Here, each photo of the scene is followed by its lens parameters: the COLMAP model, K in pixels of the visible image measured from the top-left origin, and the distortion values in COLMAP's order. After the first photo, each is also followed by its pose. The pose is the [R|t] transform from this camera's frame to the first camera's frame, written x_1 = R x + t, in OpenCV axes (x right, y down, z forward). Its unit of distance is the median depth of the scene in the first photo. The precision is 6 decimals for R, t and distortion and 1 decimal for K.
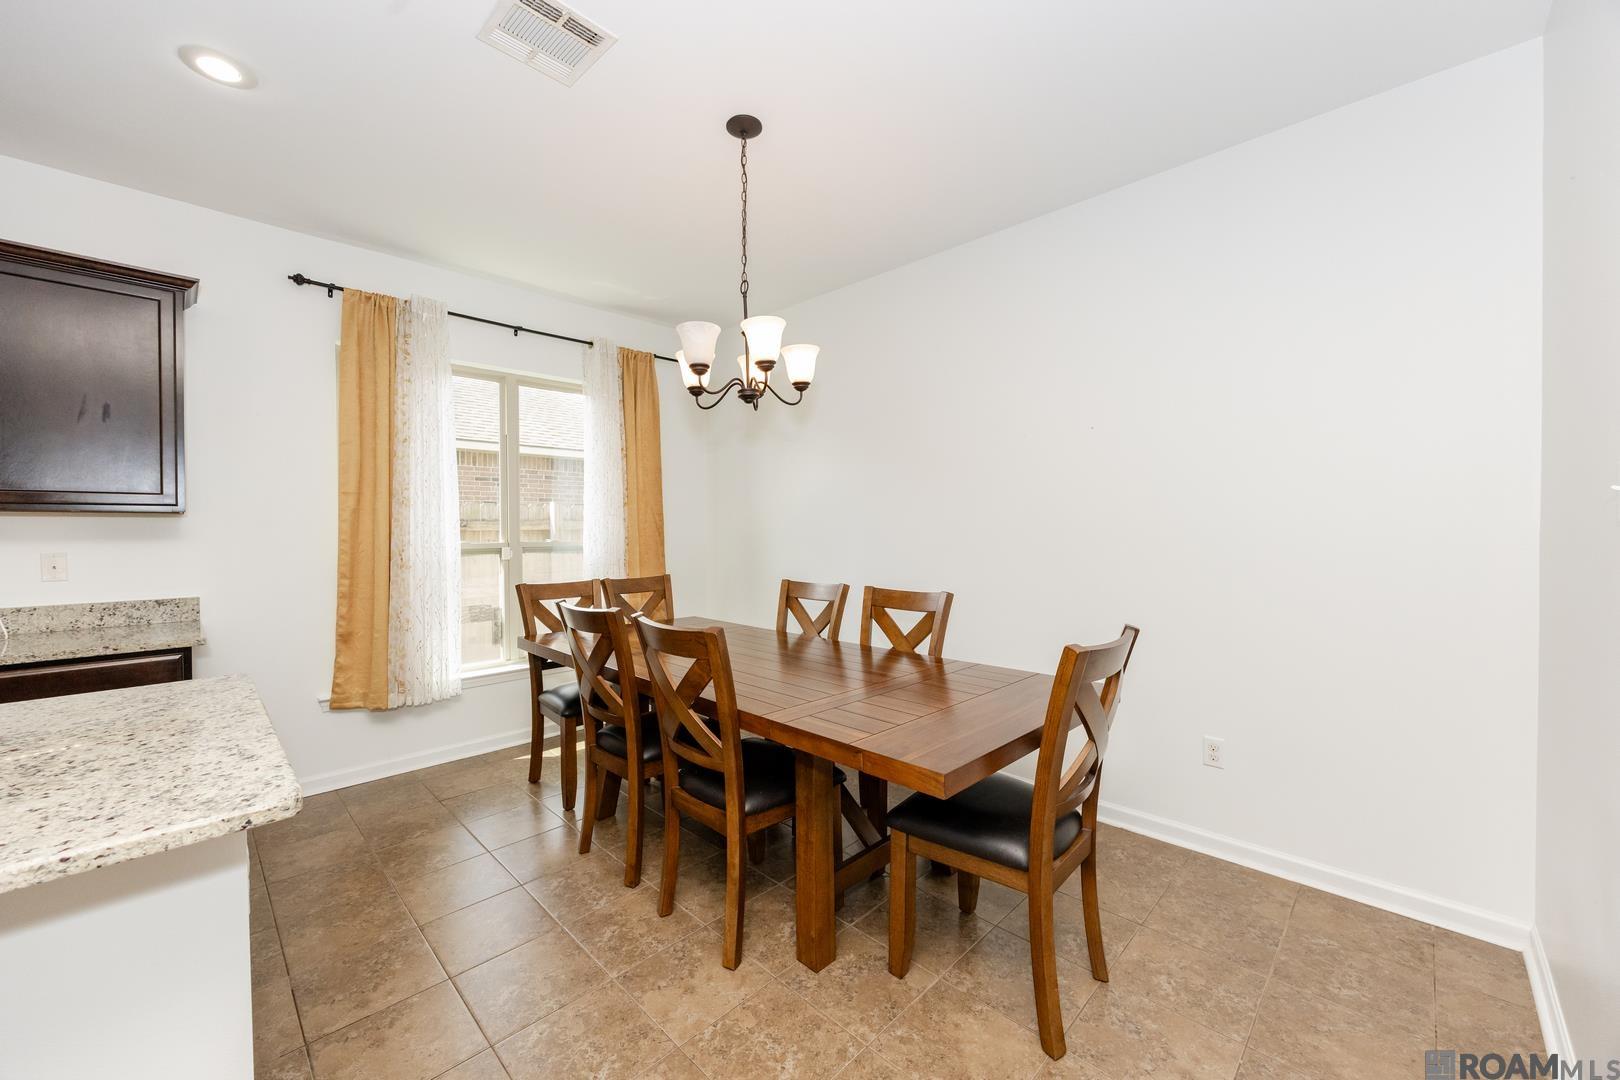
lens RADIAL K [[612.6, 0, 803.1], [0, 612.6, 539.3], [0, 0, 1]] dist [-0.003832, -0.000281]
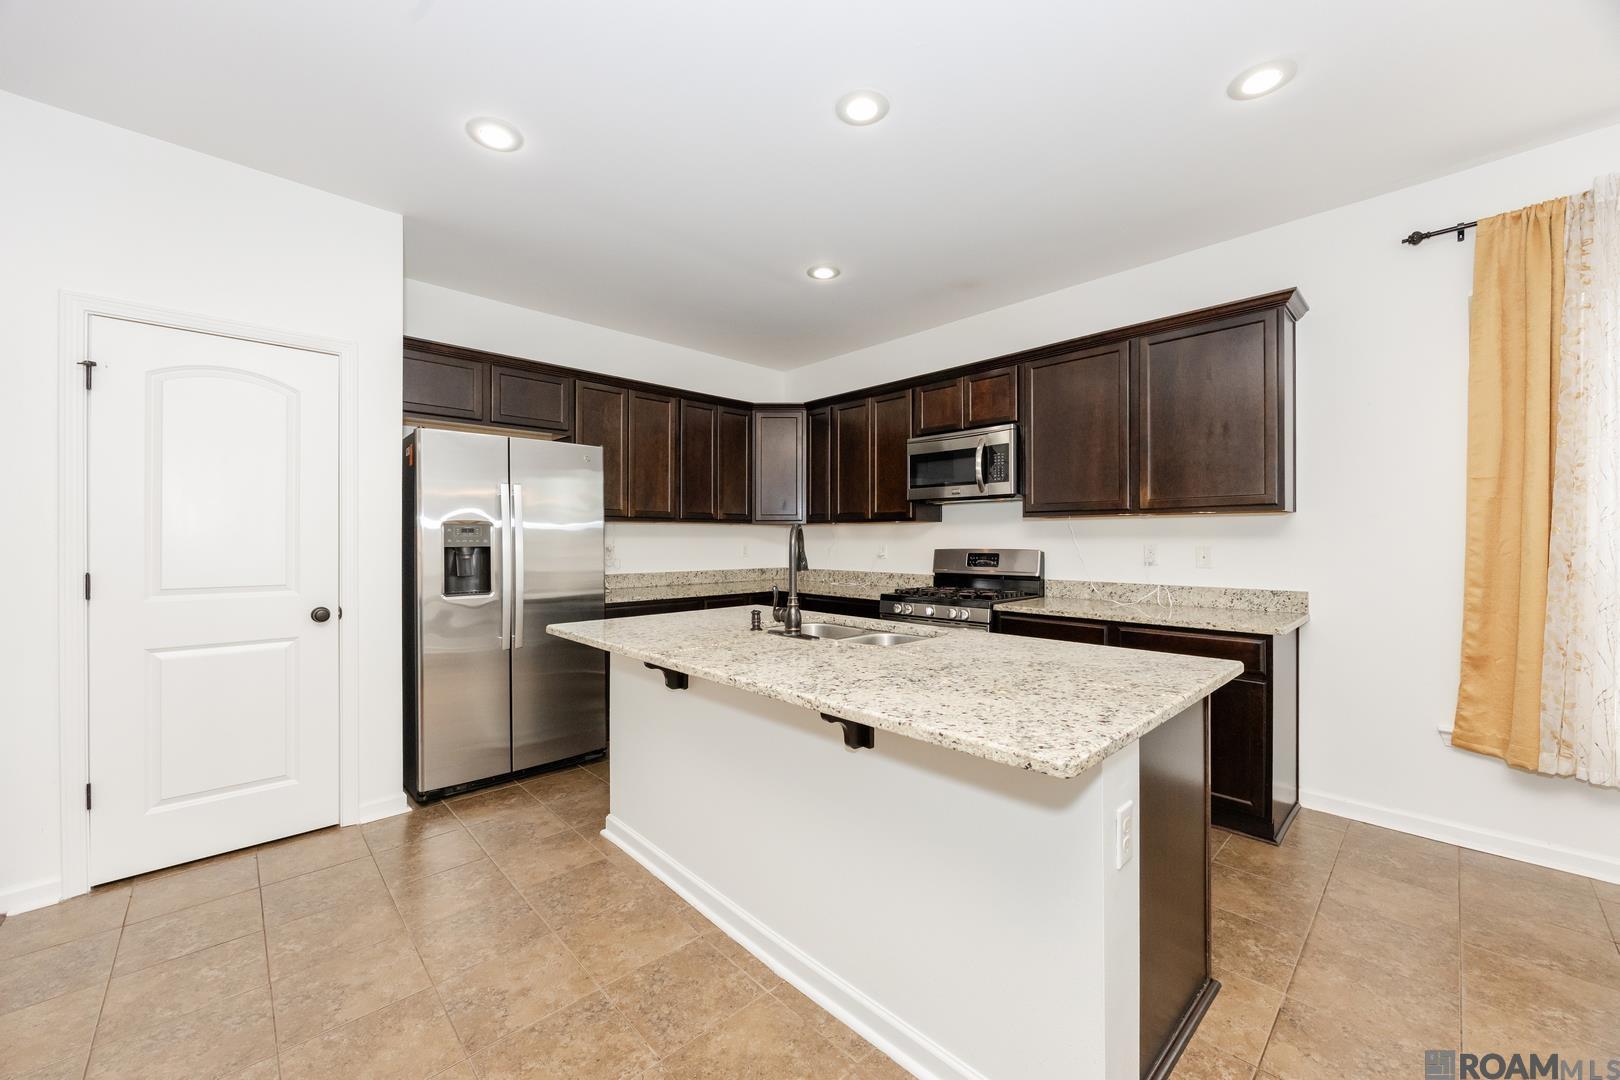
lens RADIAL K [[612.6, 0, 803.1], [0, 612.6, 539.3], [0, 0, 1]] dist [-0.003832, -0.000281]
pose [[-0.023220, 0.005946, -0.999713, 0.065038], [-0.013093, 0.999895, 0.006252, 0.009260], [0.999645, 0.013235, -0.023140, 0.151549]]
